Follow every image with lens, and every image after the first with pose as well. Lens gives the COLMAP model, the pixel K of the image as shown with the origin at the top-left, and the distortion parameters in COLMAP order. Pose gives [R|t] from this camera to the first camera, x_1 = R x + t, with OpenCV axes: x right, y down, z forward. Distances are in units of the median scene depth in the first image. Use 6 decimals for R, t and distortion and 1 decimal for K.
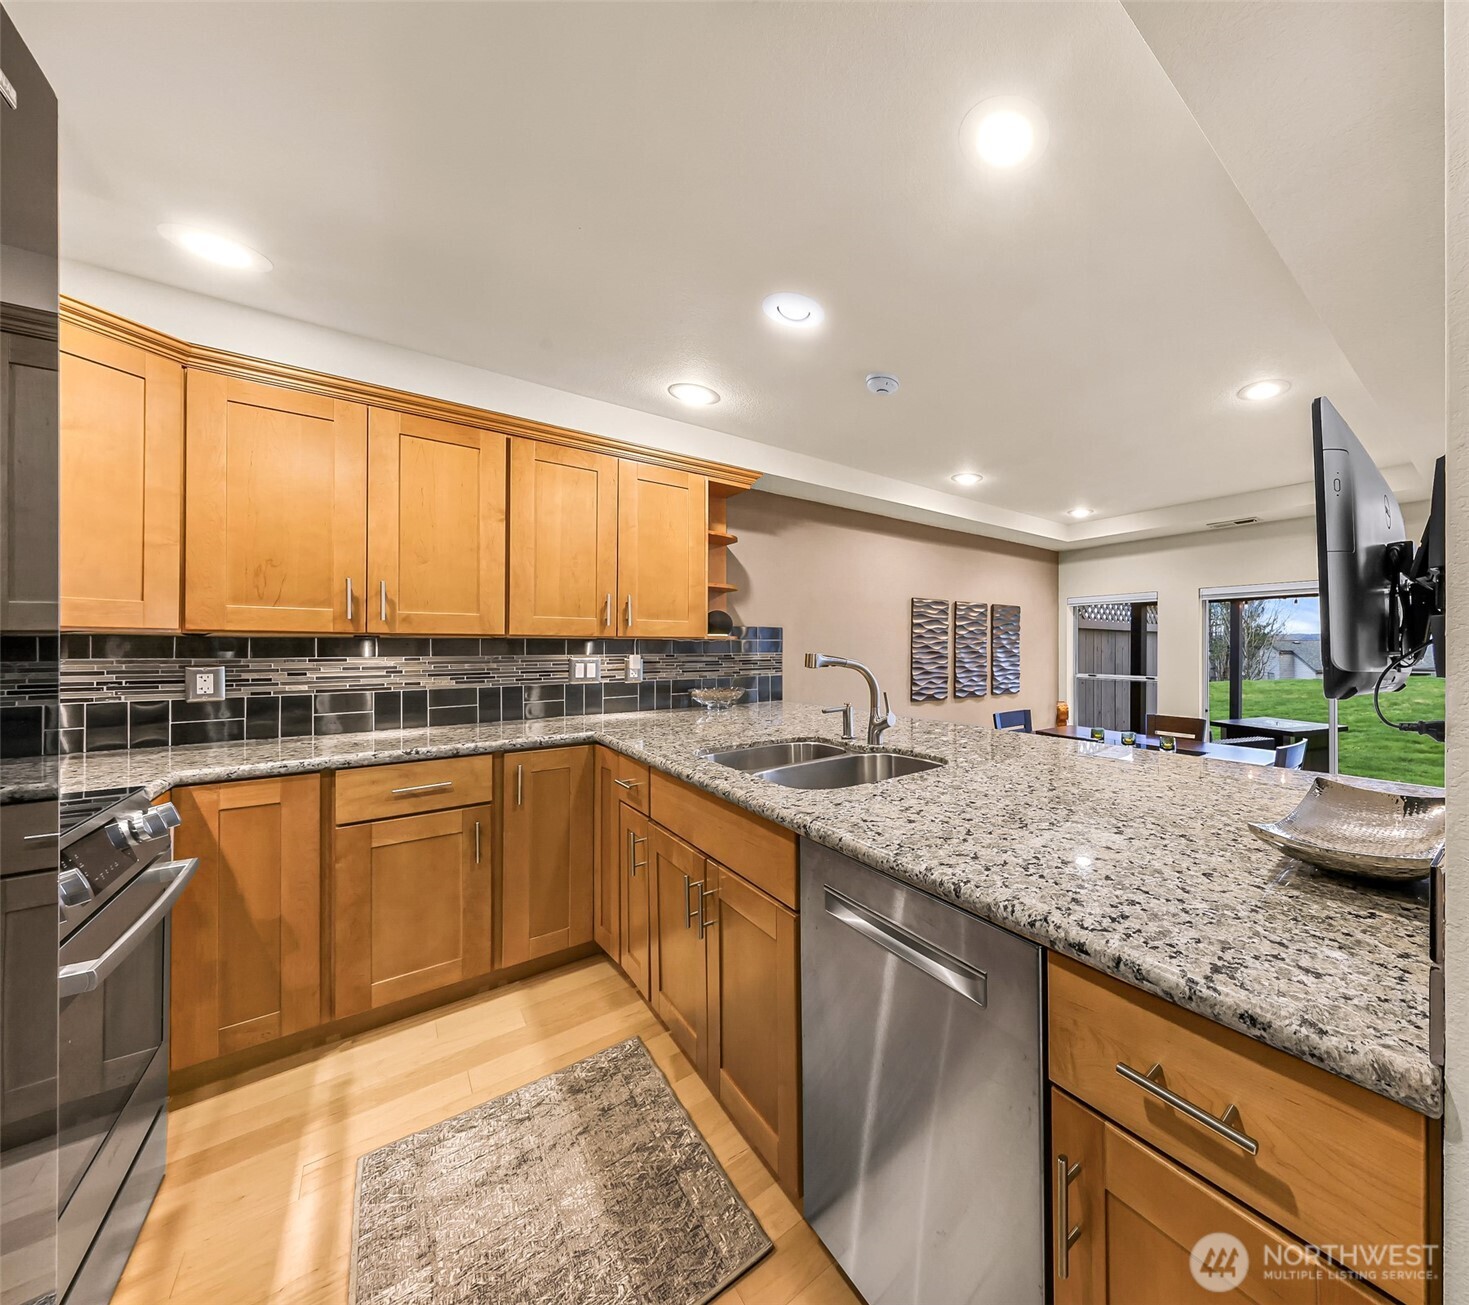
lens RADIAL K [[573.6, 0, 977.7], [0, 573.6, 647.5], [0, 0, 1]] dist [-0.000823, -0.000152]
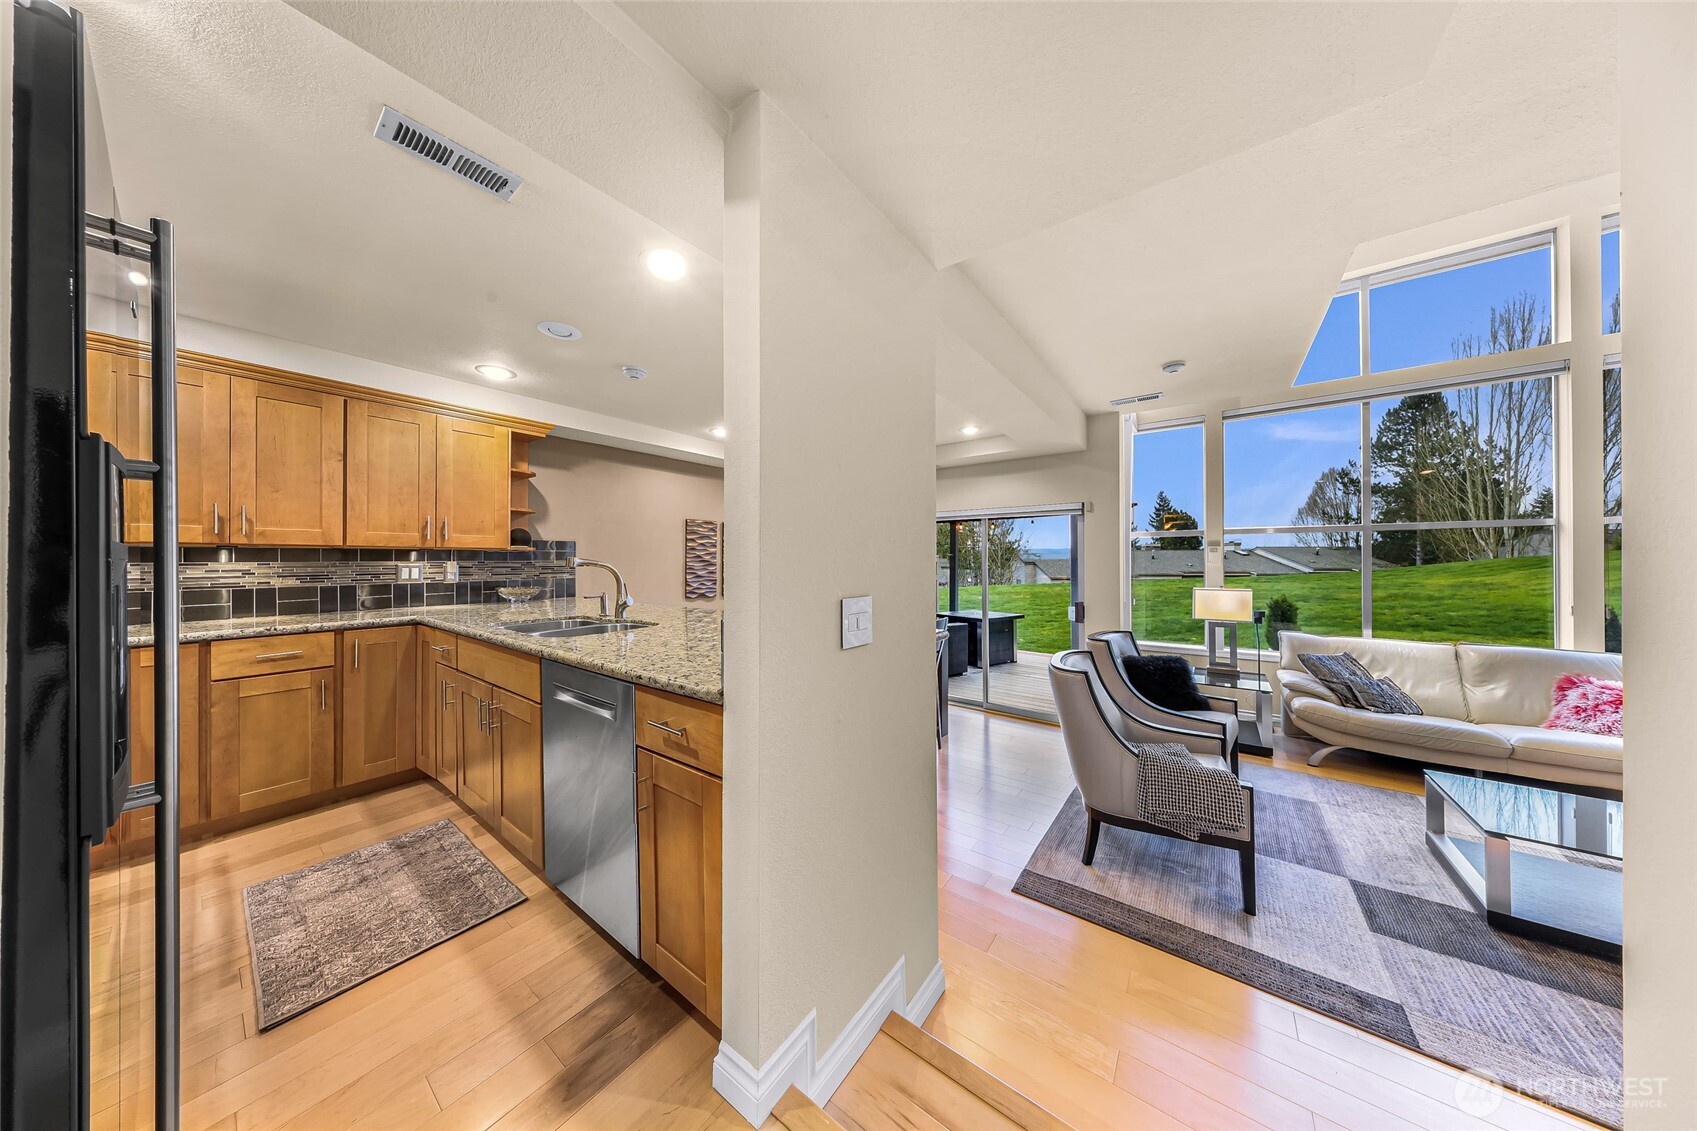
lens RADIAL K [[493.0, 0, 850.1], [0, 493.0, 560.9], [0, 0, 1]] dist [-0.000194, -0.000010]
pose [[0.992156, -0.001591, 0.124993, 0.202147], [0.001385, 0.999998, 0.001734, 0.012751], [-0.124996, -0.001547, 0.992156, -0.283380]]
